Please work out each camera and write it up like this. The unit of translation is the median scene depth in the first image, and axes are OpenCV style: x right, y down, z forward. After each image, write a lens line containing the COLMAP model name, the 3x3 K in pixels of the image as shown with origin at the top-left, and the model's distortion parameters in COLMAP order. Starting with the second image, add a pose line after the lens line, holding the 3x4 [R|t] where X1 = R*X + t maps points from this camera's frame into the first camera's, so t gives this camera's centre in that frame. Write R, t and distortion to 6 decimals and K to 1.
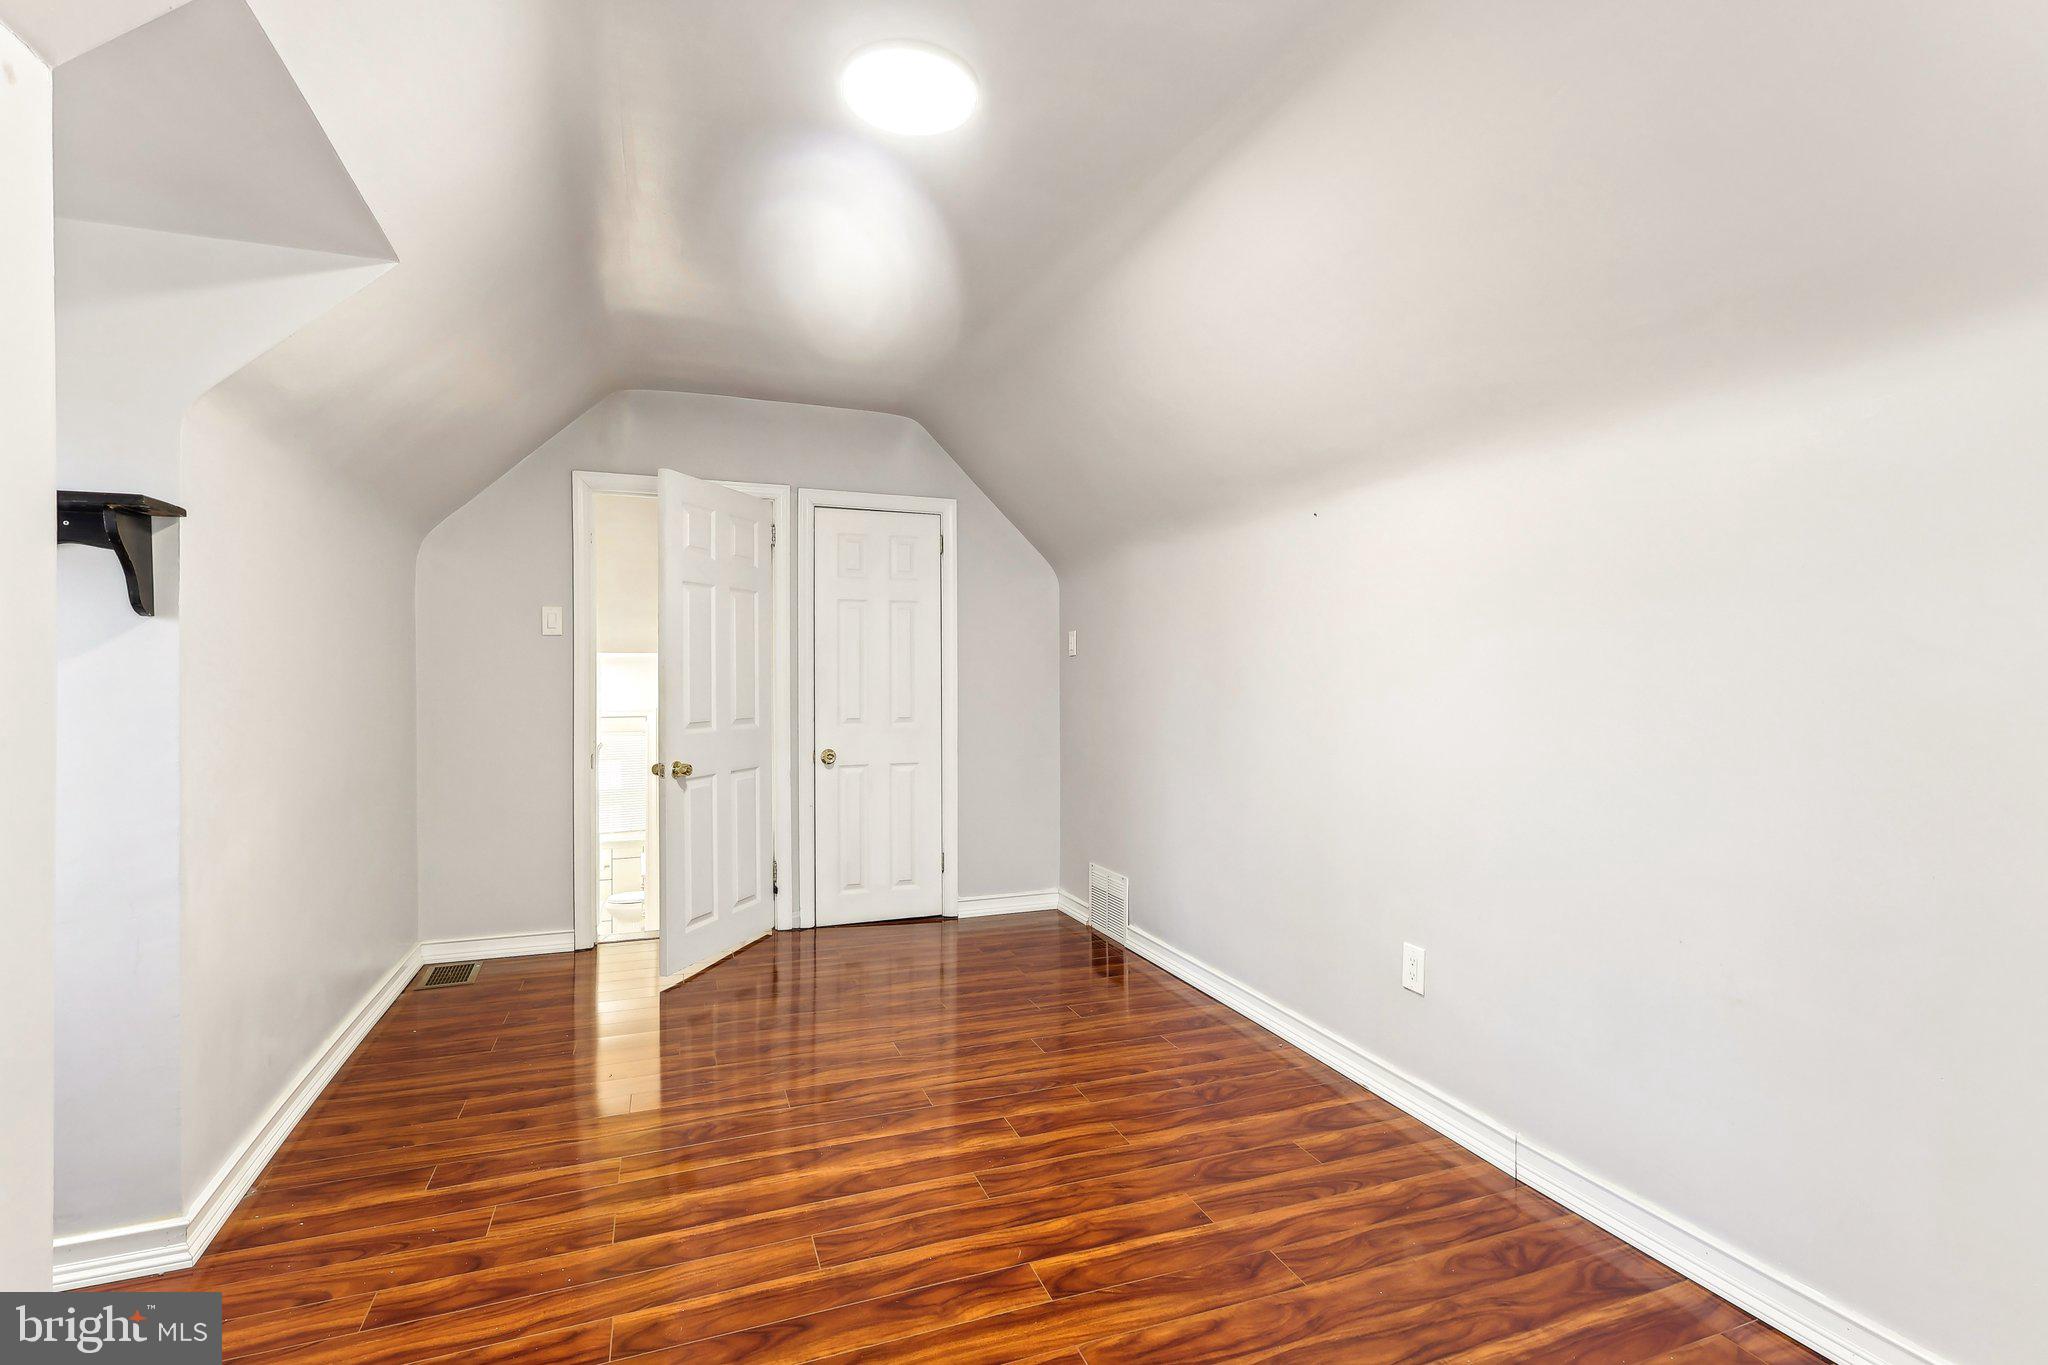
lens RADIAL K [[960.0, 0, 1024.0], [0, 960.0, 682.5], [0, 0, 1]] dist [-0.000470, 0.000003]
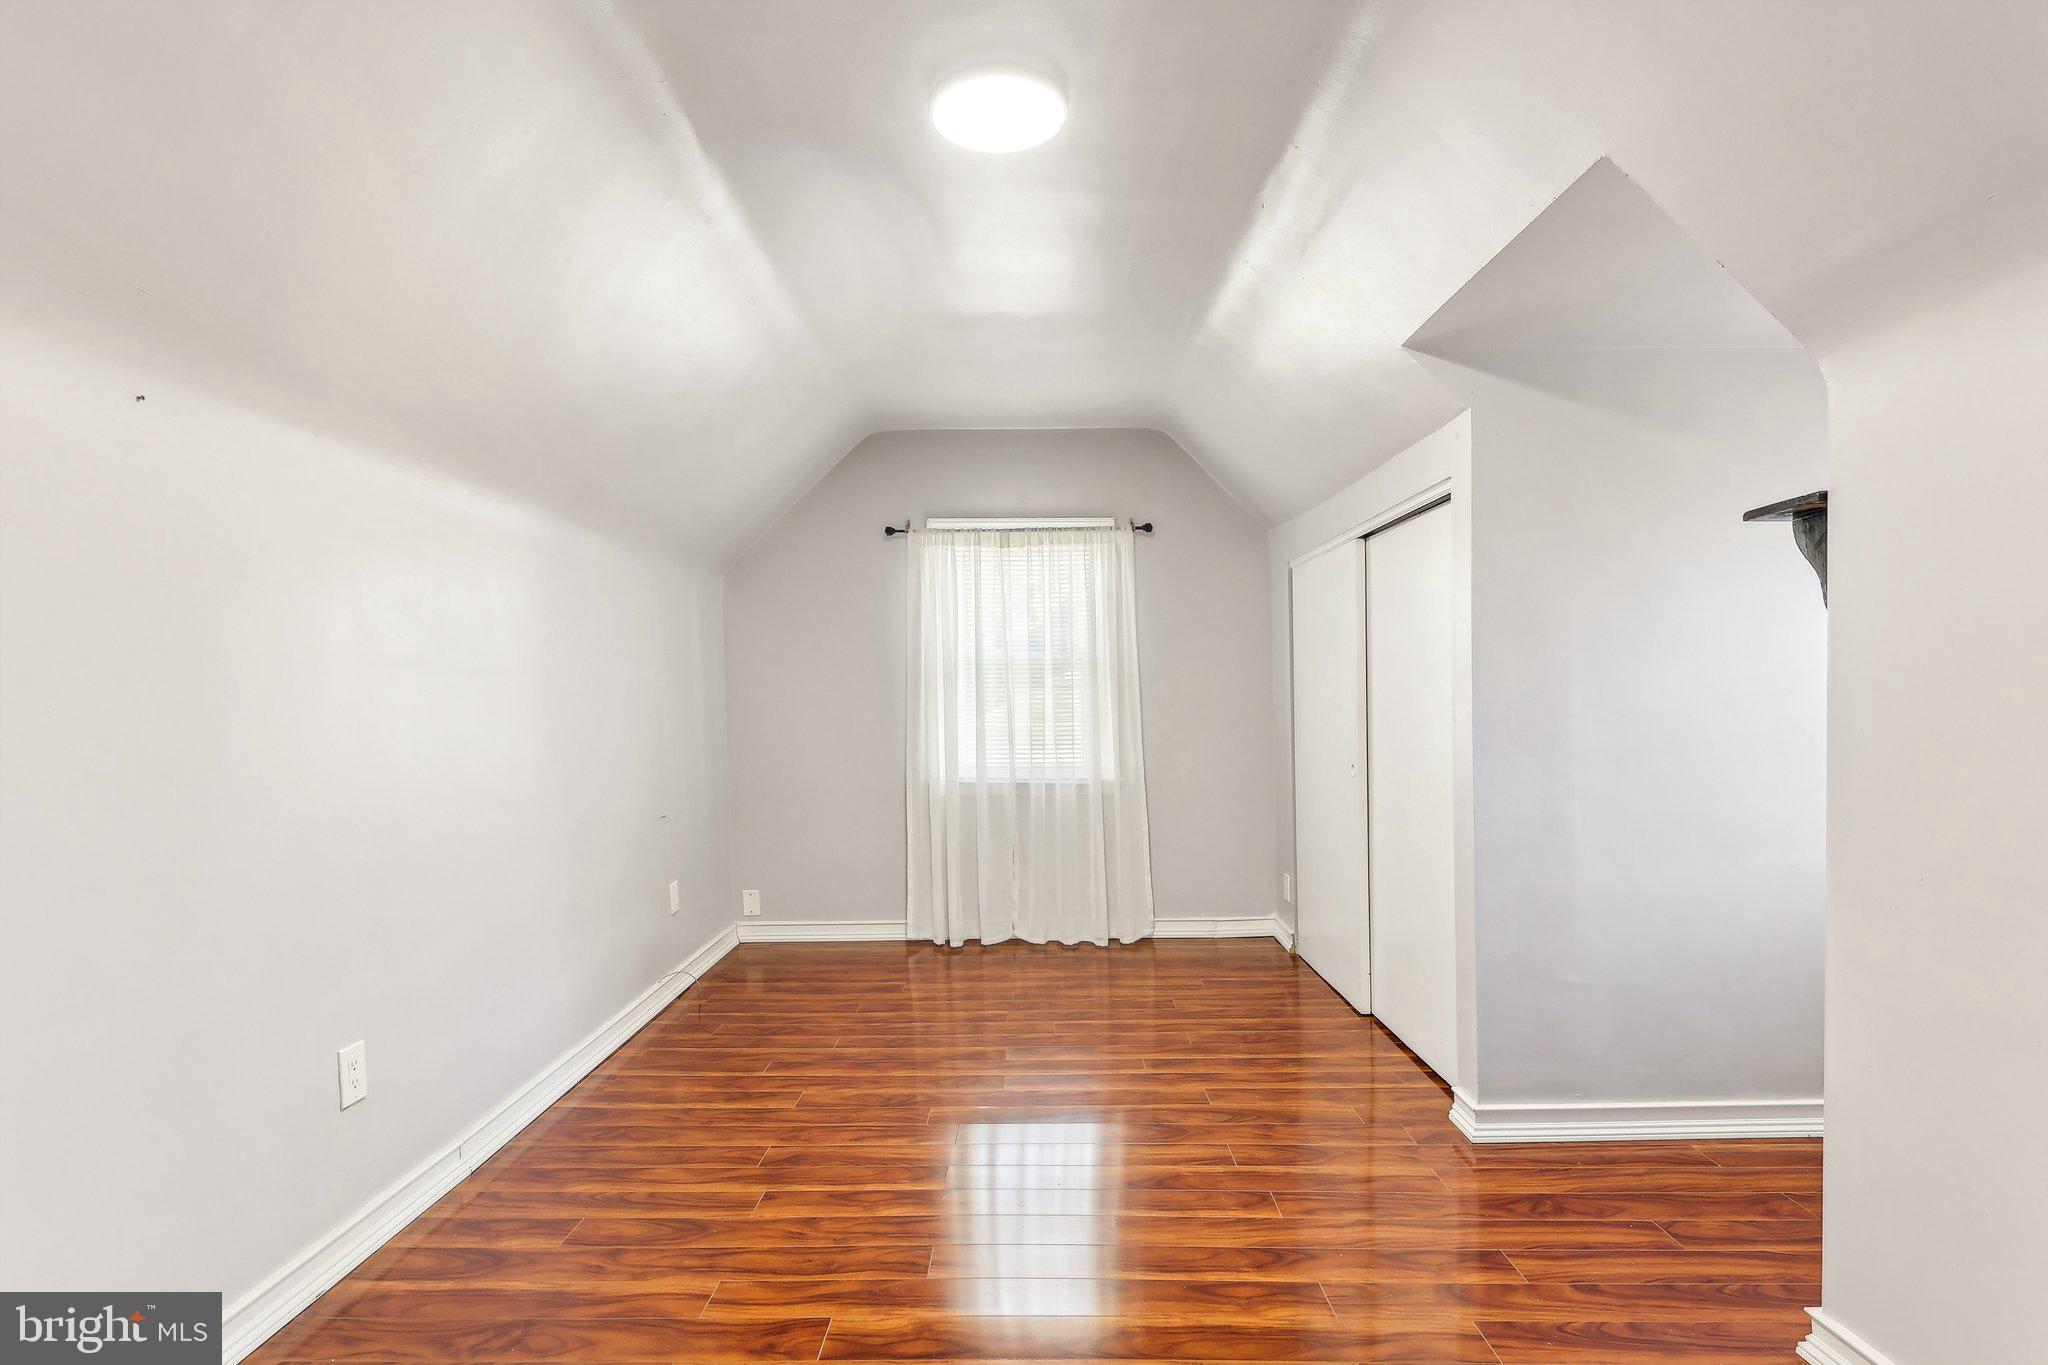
lens RADIAL K [[960.0, 0, 1024.0], [0, 960.0, 682.5], [0, 0, 1]] dist [-0.000470, 0.000003]
pose [[-0.927842, 0.012892, 0.372751, -0.468496], [0.010694, 0.999911, -0.007963, -0.010268], [-0.372821, -0.003403, -0.927897, 1.801760]]
